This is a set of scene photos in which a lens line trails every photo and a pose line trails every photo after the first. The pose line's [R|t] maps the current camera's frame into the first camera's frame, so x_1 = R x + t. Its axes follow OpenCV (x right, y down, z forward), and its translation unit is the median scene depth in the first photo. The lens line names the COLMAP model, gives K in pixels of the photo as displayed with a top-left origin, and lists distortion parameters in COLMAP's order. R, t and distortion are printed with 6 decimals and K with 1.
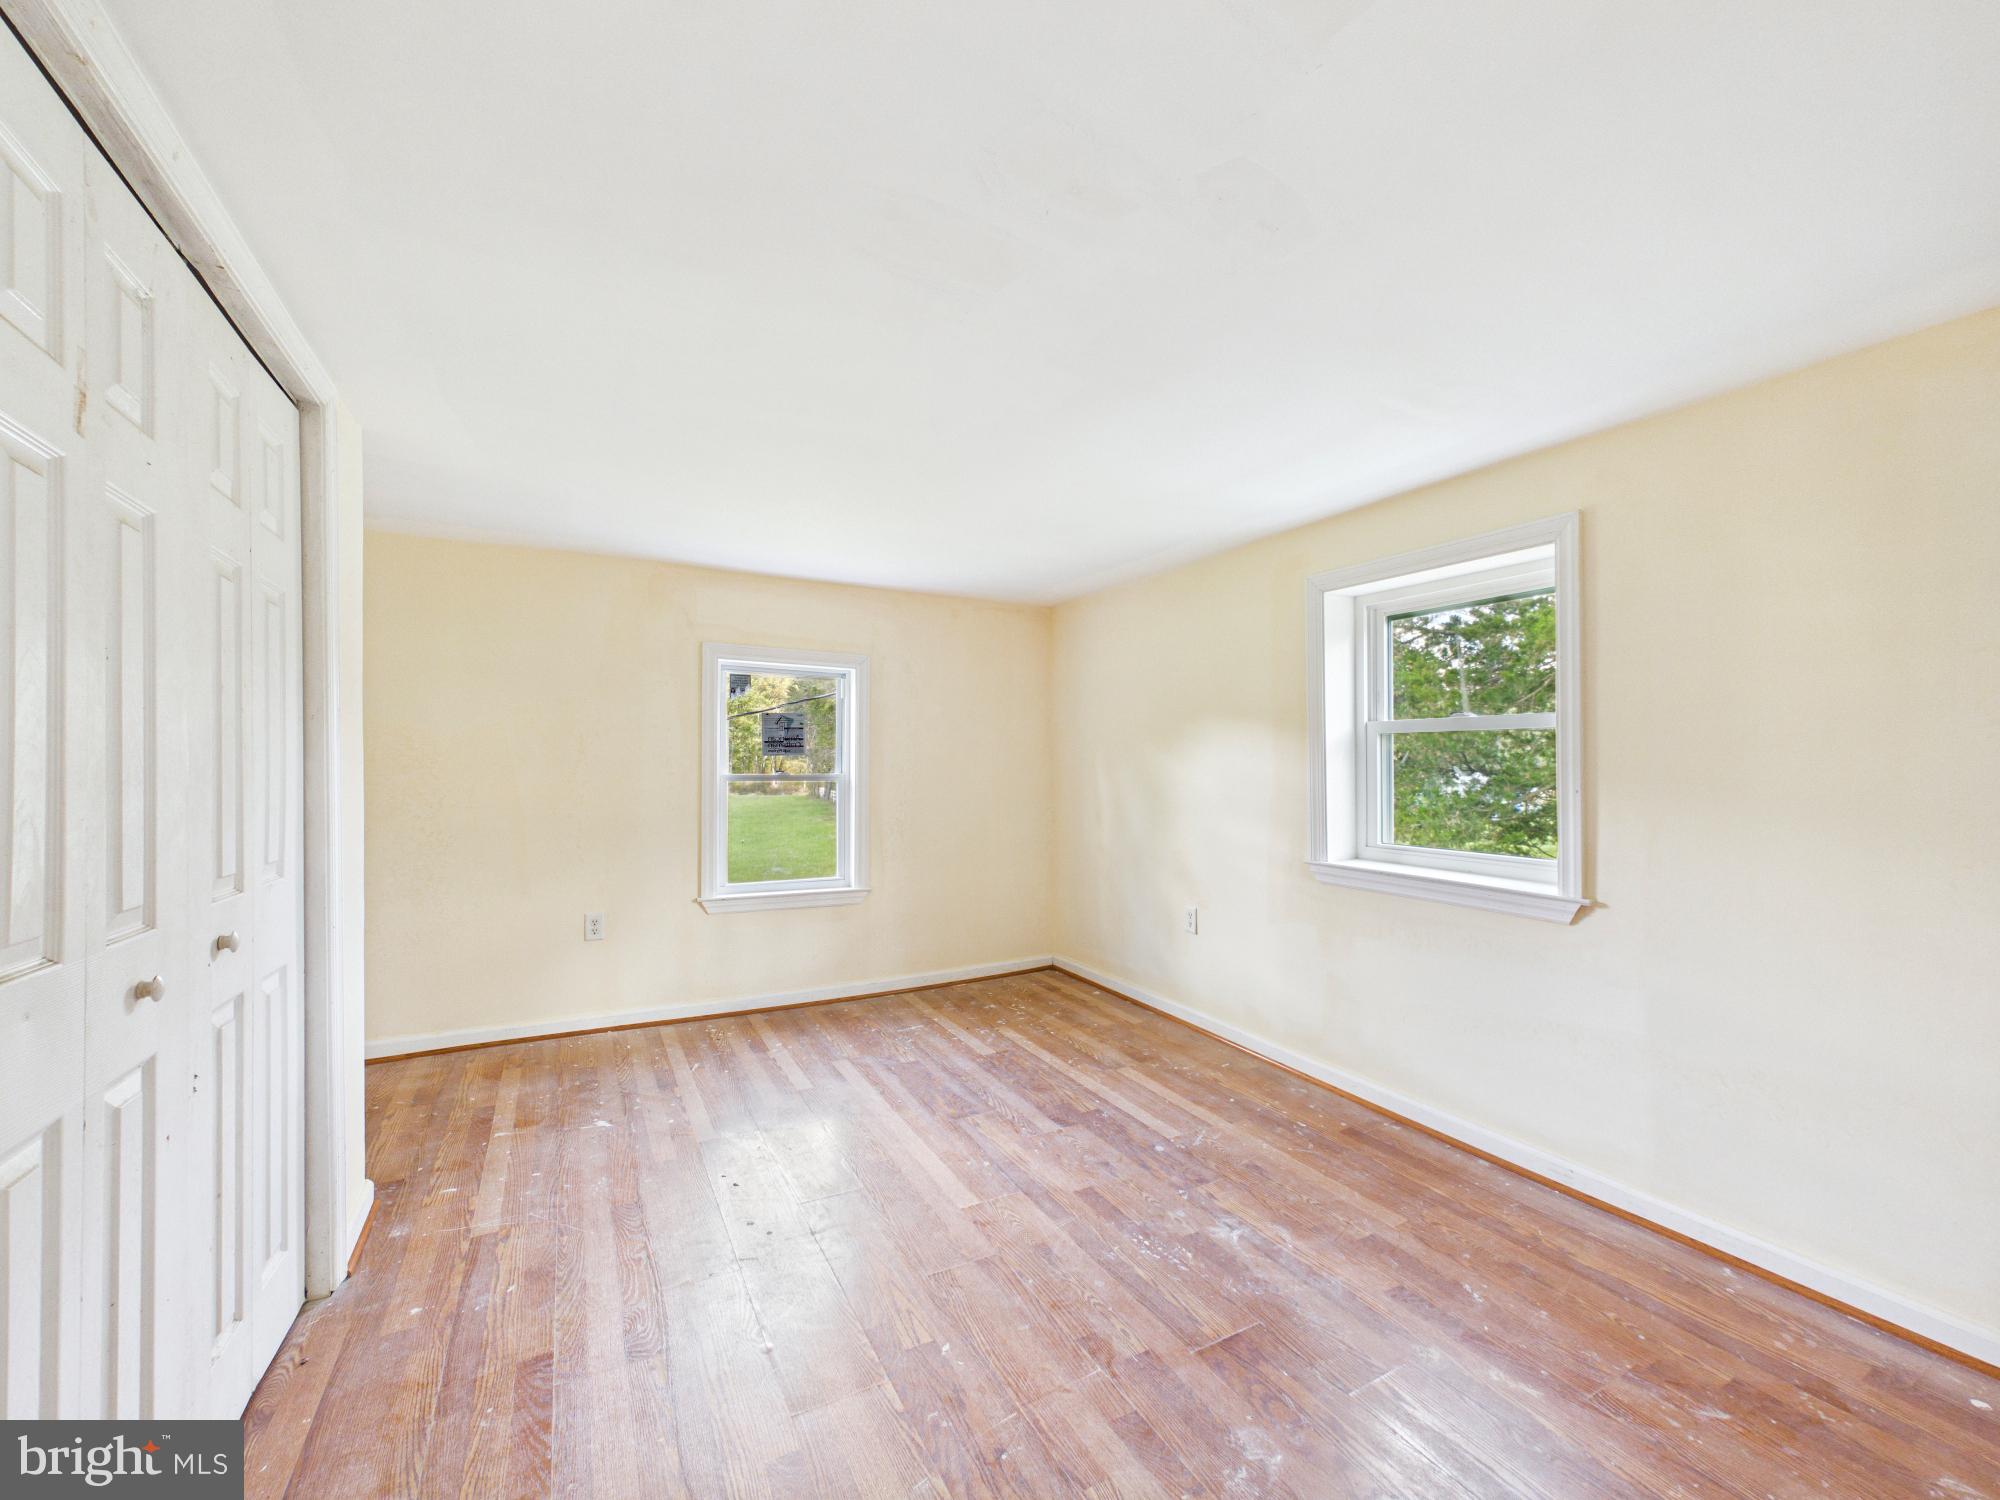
lens RADIAL K [[802.3, 0, 1001.0], [0, 802.3, 762.7], [0, 0, 1]] dist [-0.000113, -0.000096]
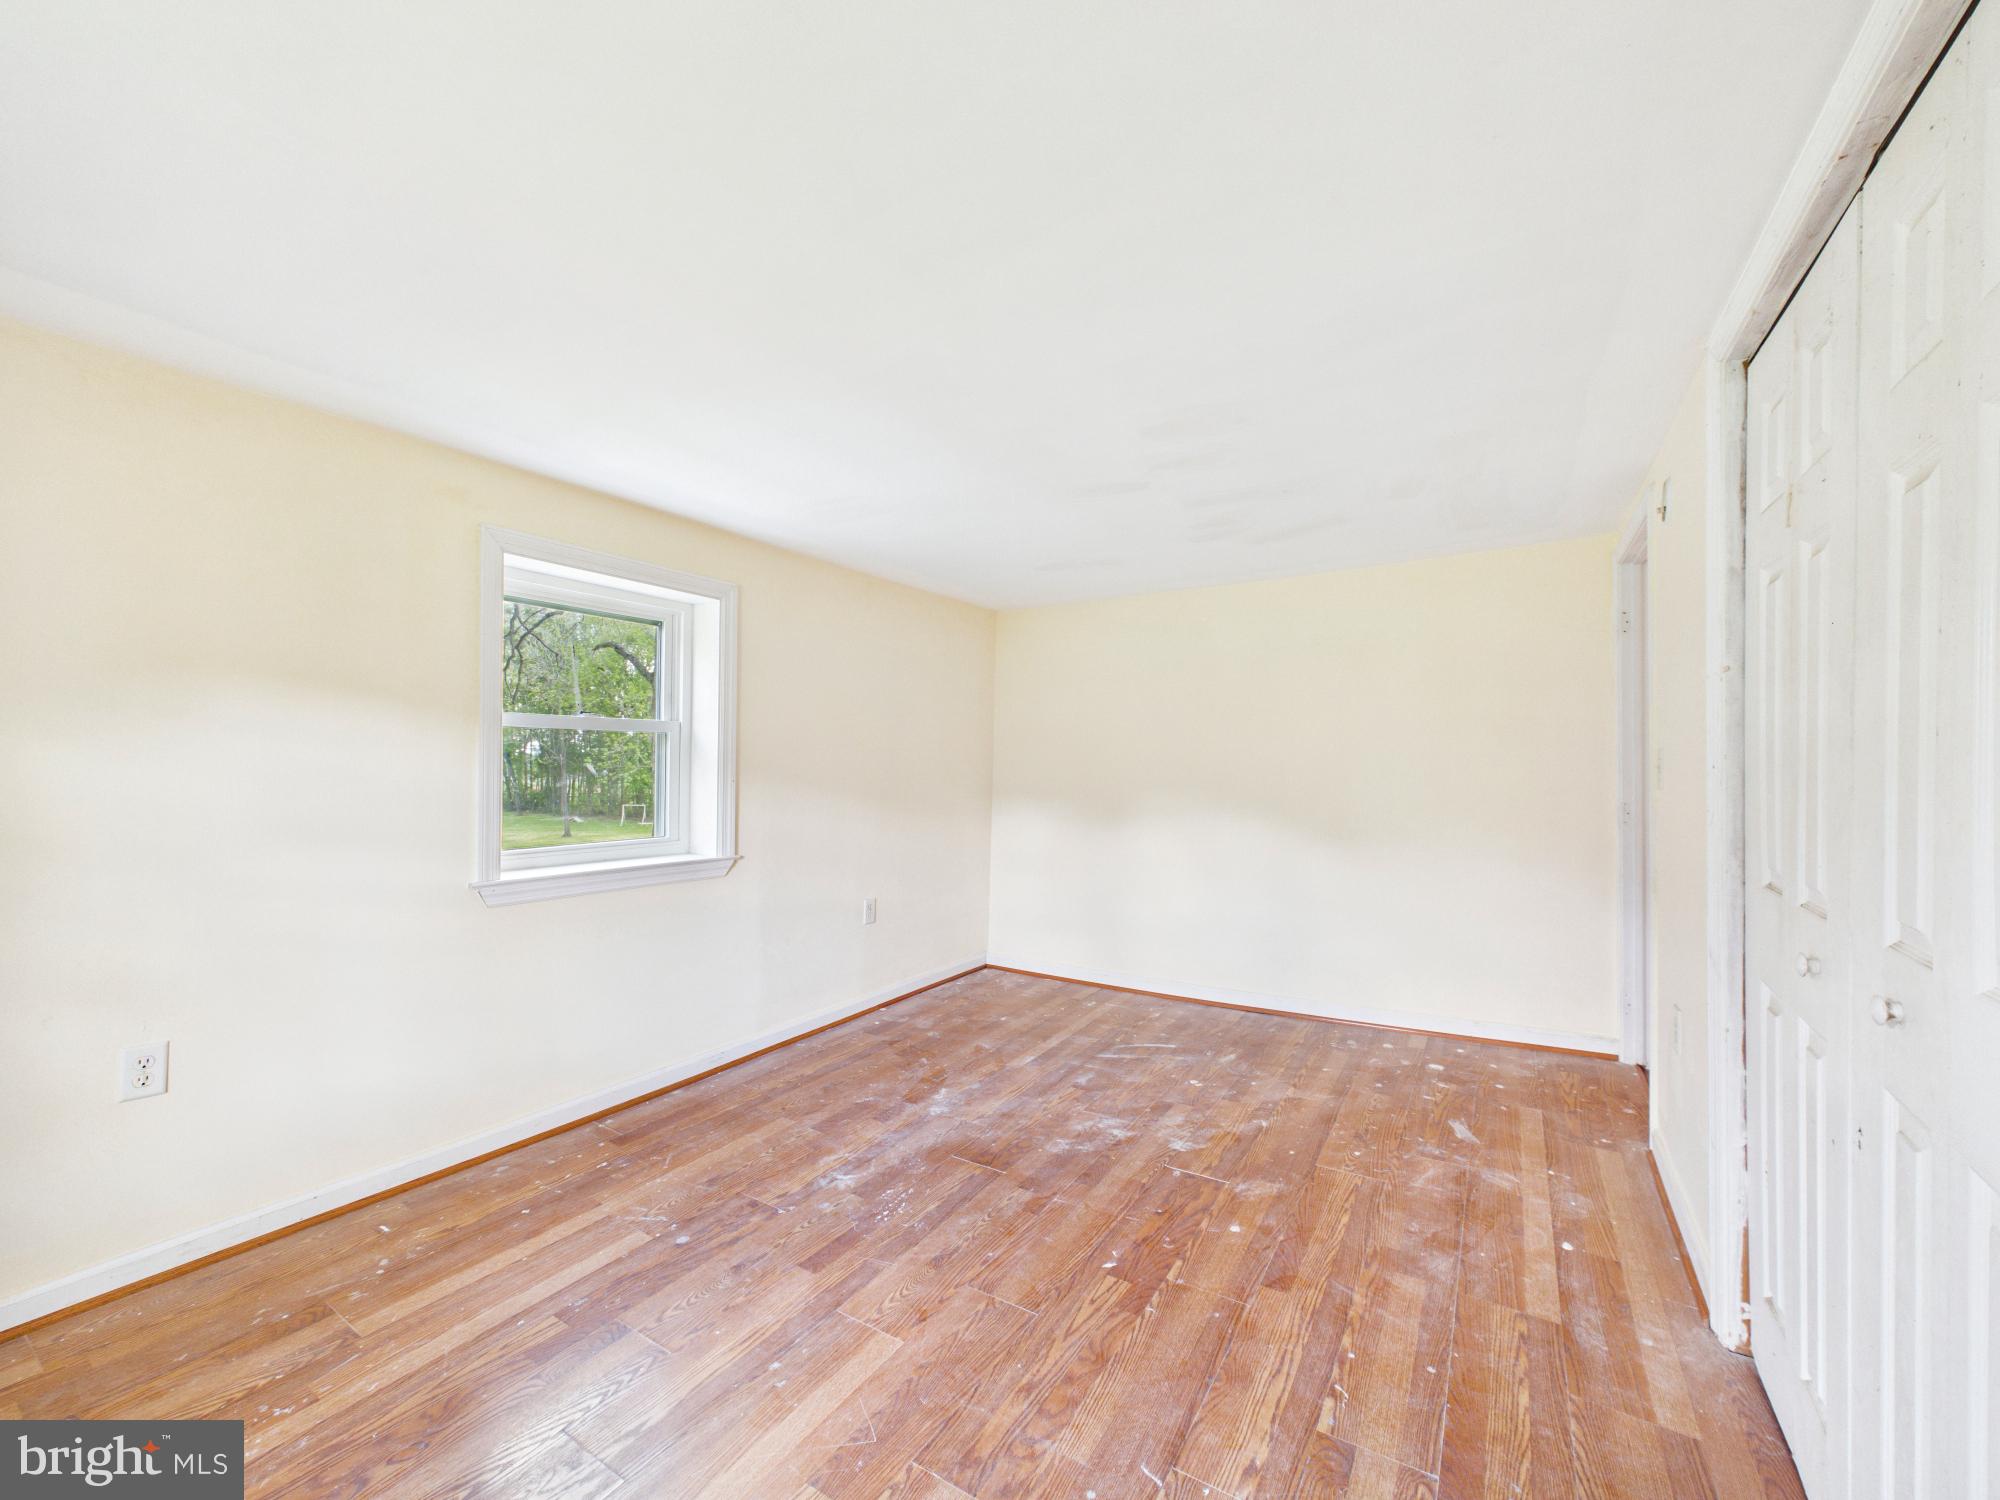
lens RADIAL K [[802.3, 0, 1003.5], [0, 802.3, 742.3], [0, 0, 1]] dist [-0.000113, -0.000096]
pose [[-0.492222, 0.020266, 0.870234, -0.768796], [-0.004291, 0.999660, -0.025708, 0.003632], [-0.870459, -0.016388, -0.491968, 1.293830]]
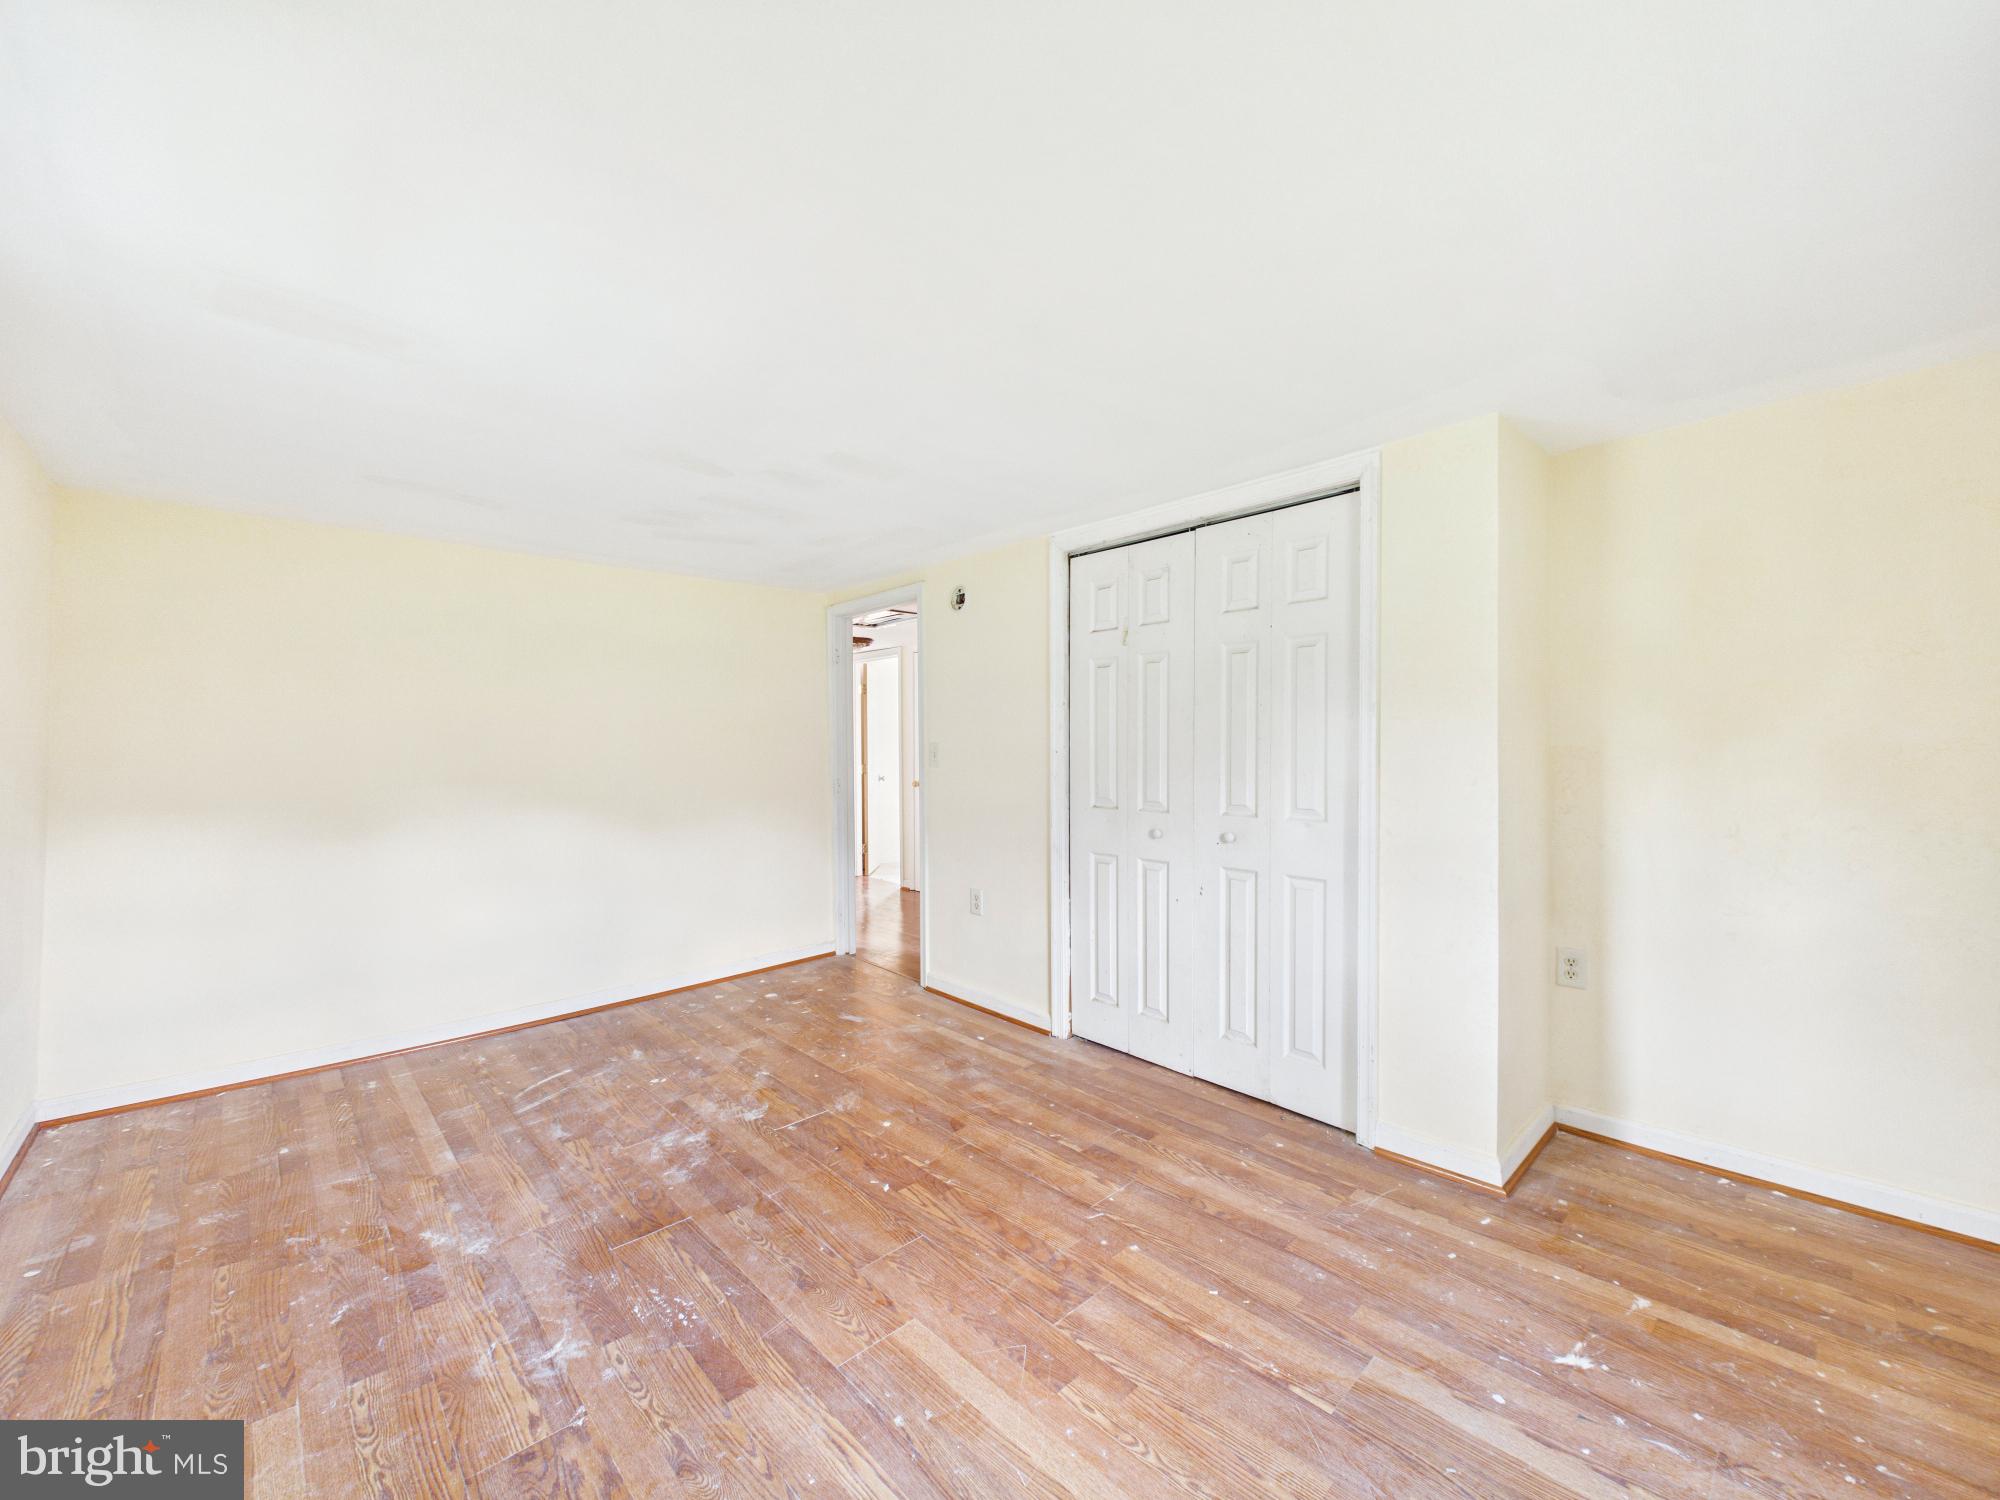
lens RADIAL K [[802.3, 0, 995.5], [0, 802.3, 754.6], [0, 0, 1]] dist [-0.000113, -0.000096]
pose [[-0.967685, 0.005731, -0.252097, 0.065869], [0.006068, 0.999981, -0.000557, 0.010166], [0.252089, -0.002069, -0.967702, 1.760734]]
